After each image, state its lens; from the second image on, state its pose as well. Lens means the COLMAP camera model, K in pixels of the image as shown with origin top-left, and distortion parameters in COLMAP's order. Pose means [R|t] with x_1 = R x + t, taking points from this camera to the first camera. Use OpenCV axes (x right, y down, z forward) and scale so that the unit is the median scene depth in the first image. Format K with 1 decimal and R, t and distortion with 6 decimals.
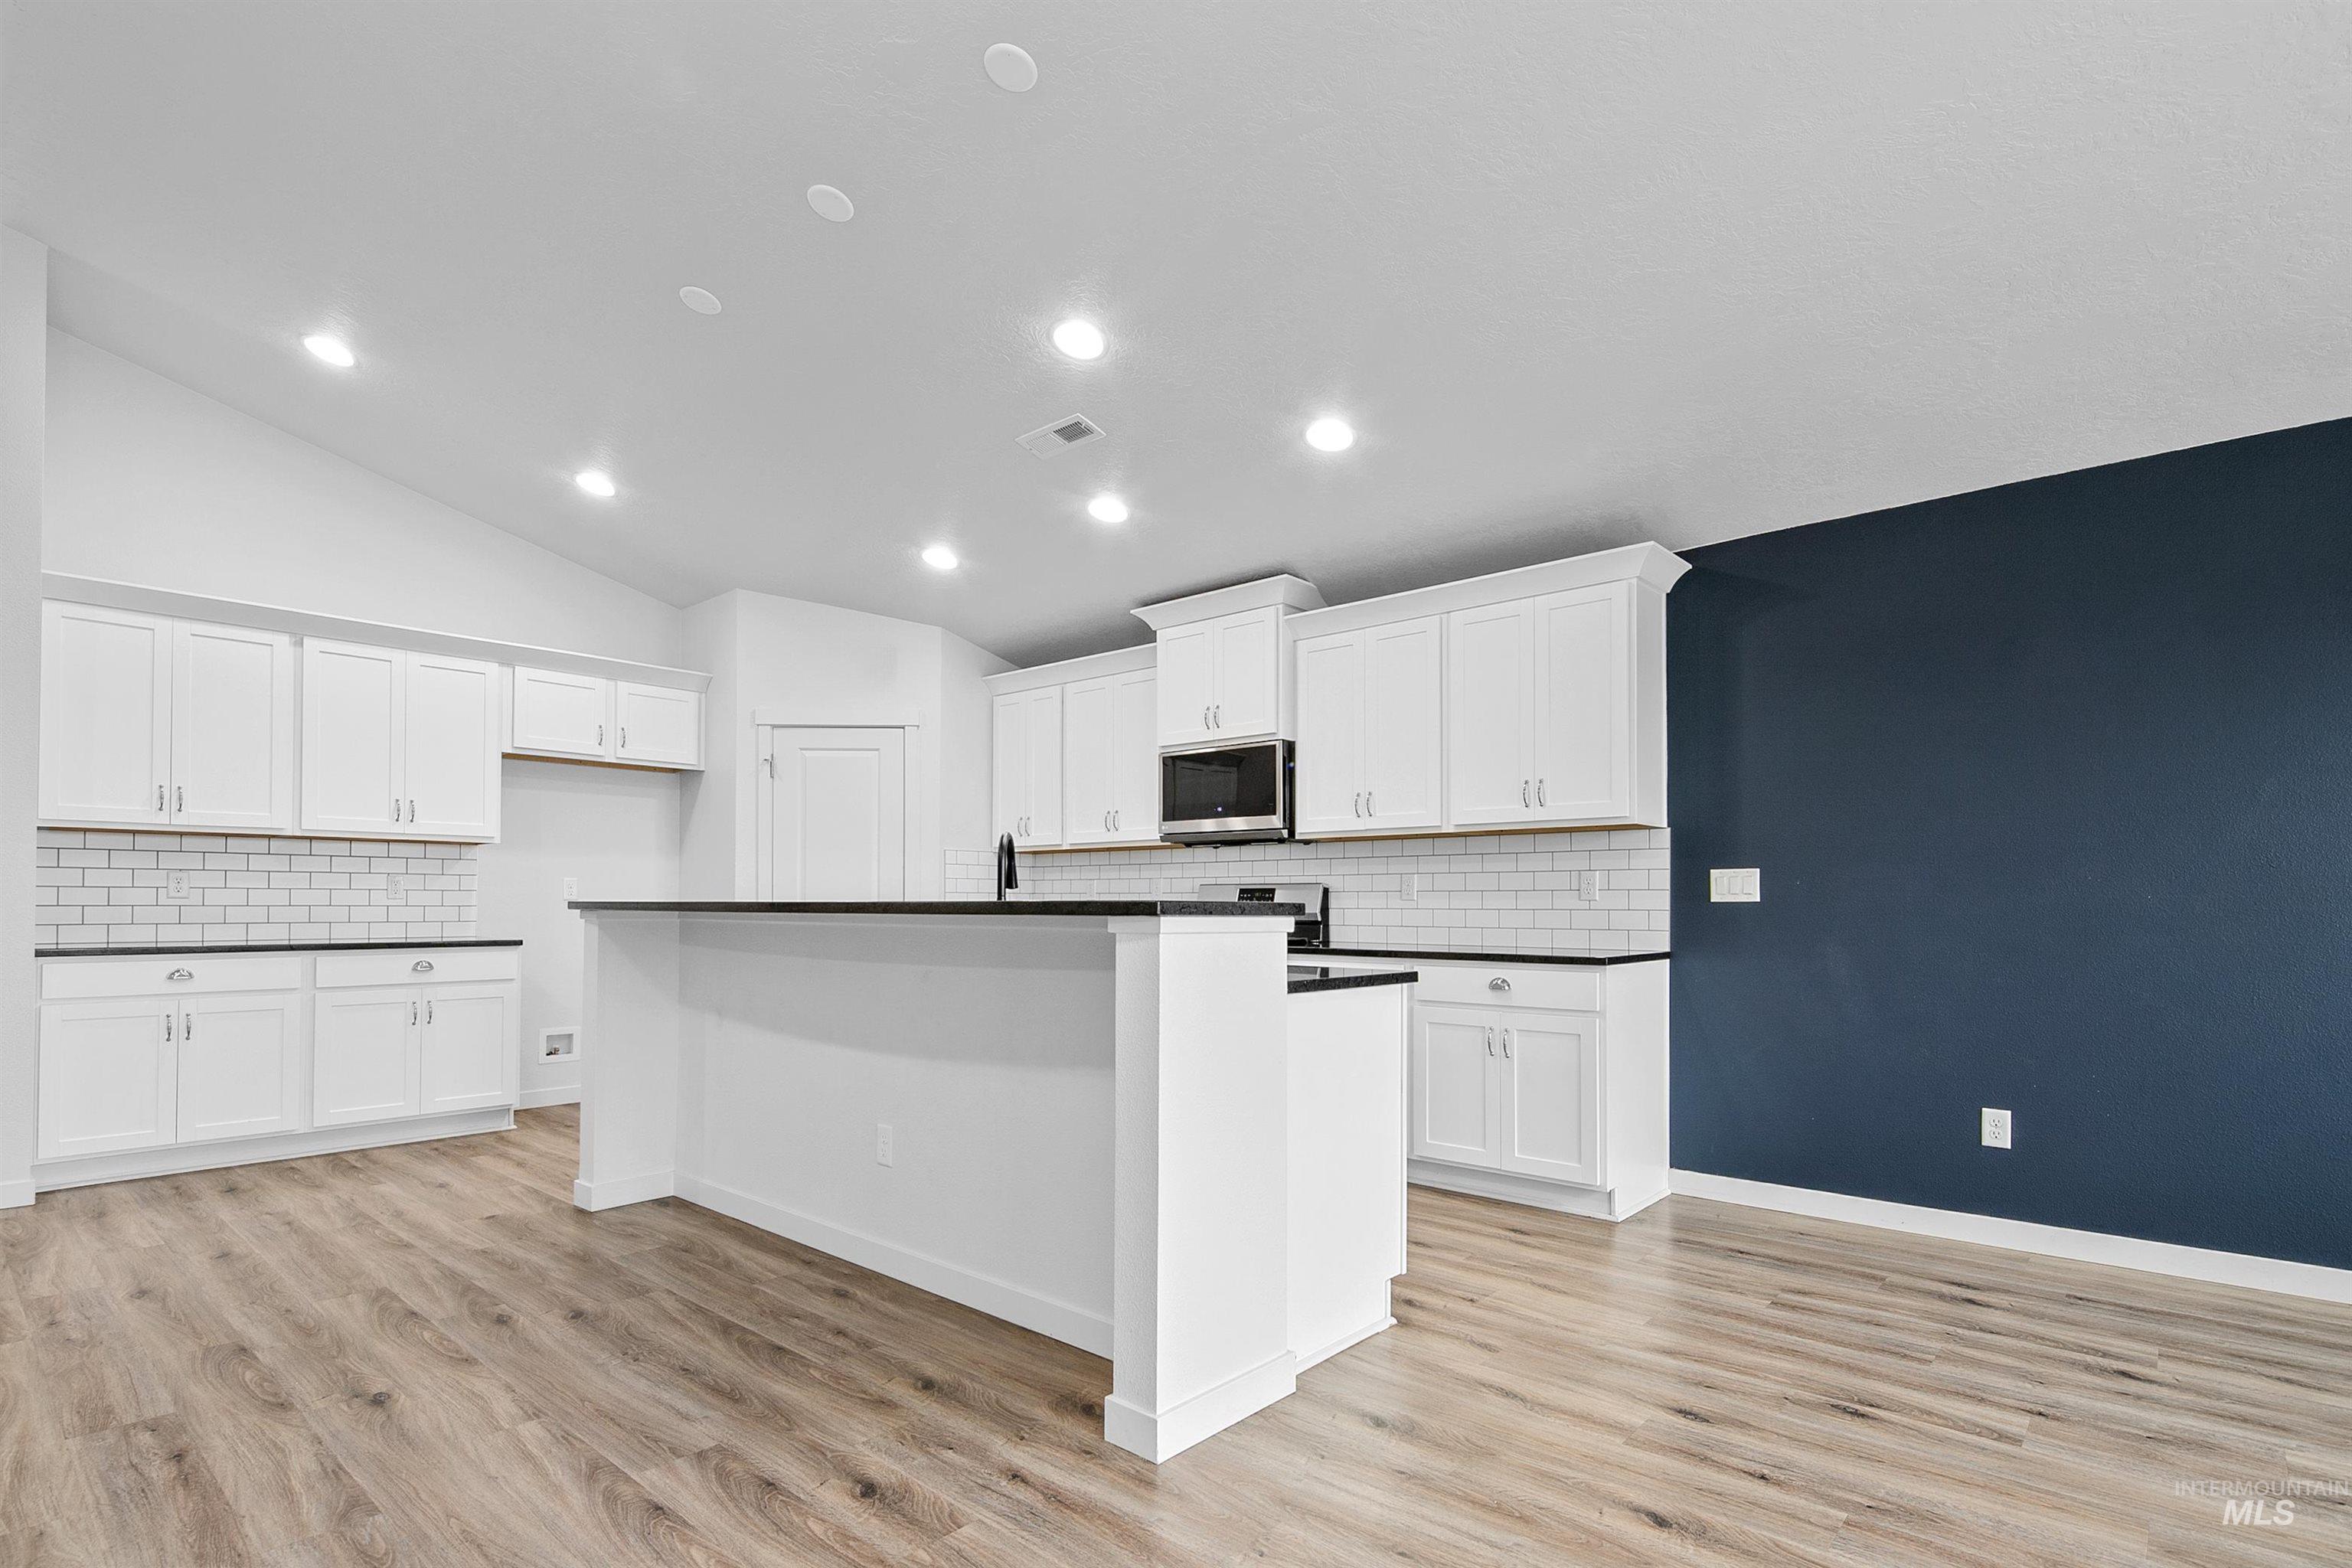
lens RADIAL K [[1140.6, 0, 1176.5], [0, 1140.6, 886.4], [0, 0, 1]] dist [0.003803, -0.003894]
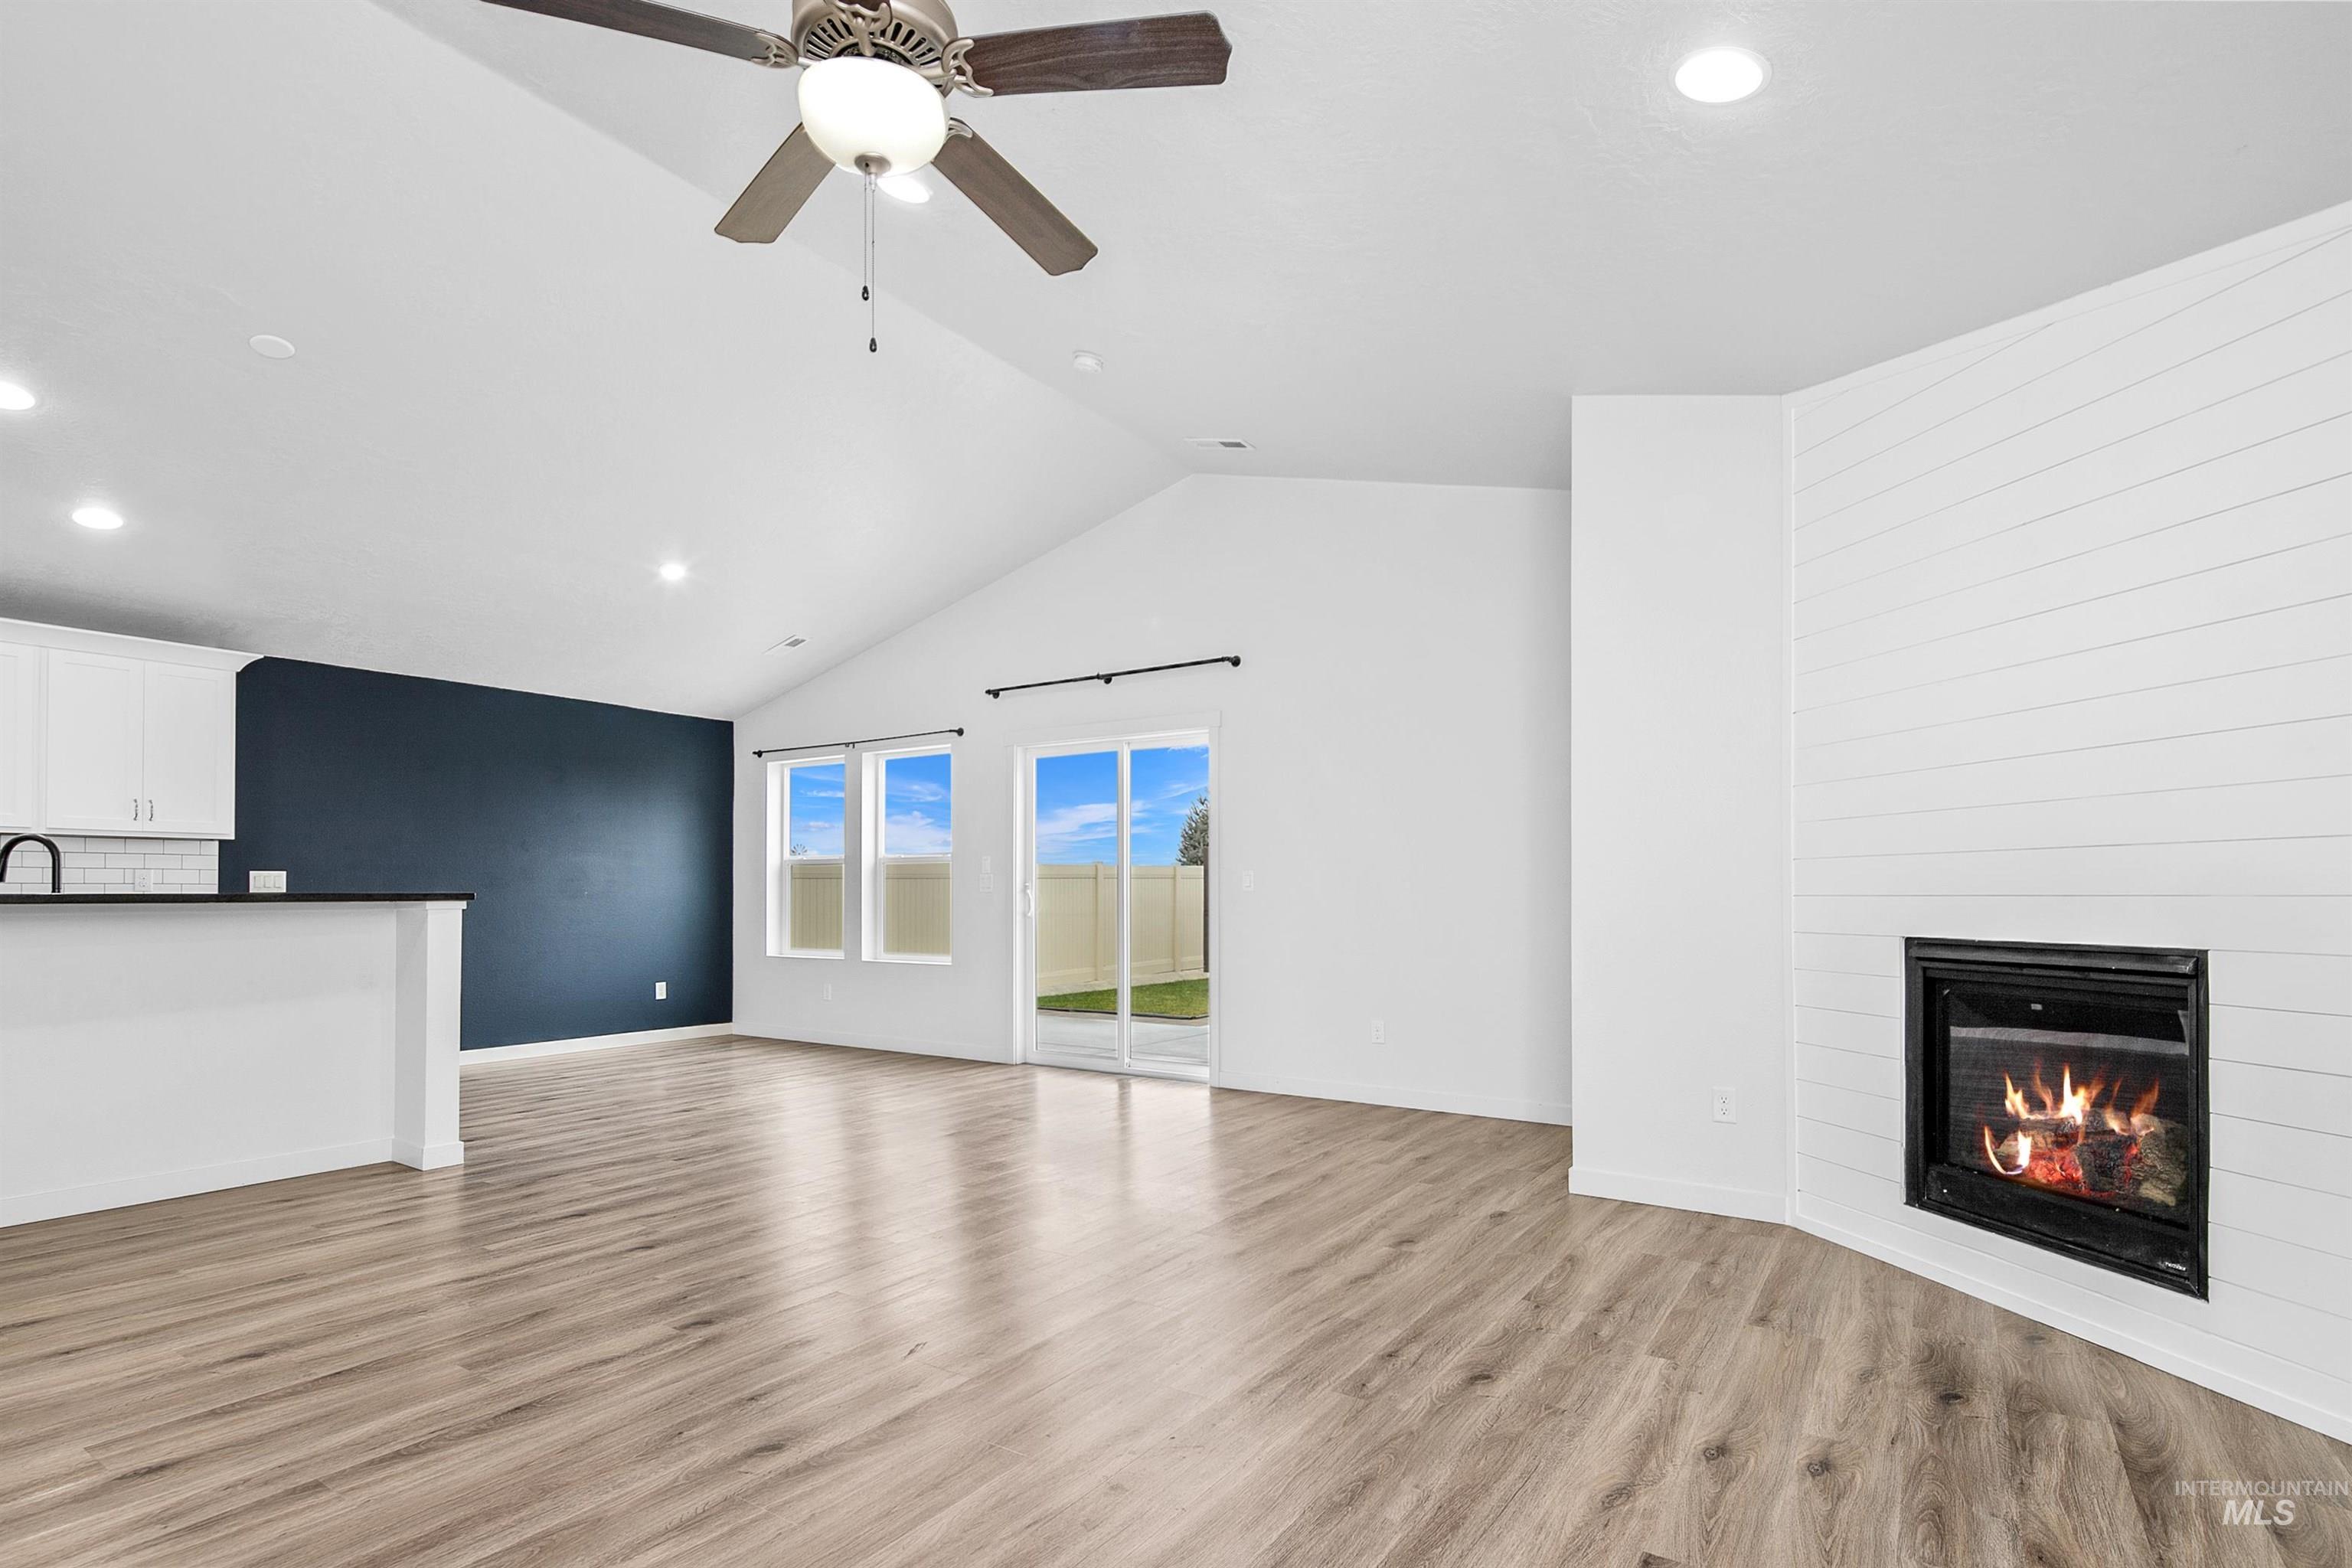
lens RADIAL K [[1140.6, 0, 1171.8], [0, 1140.6, 887.6], [0, 0, 1]] dist [0.003803, -0.003894]
pose [[-0.133940, 0.003648, 0.990983, -1.036014], [-0.014179, 0.999884, -0.005597, -0.002067], [-0.990888, -0.014801, -0.133872, 0.001545]]
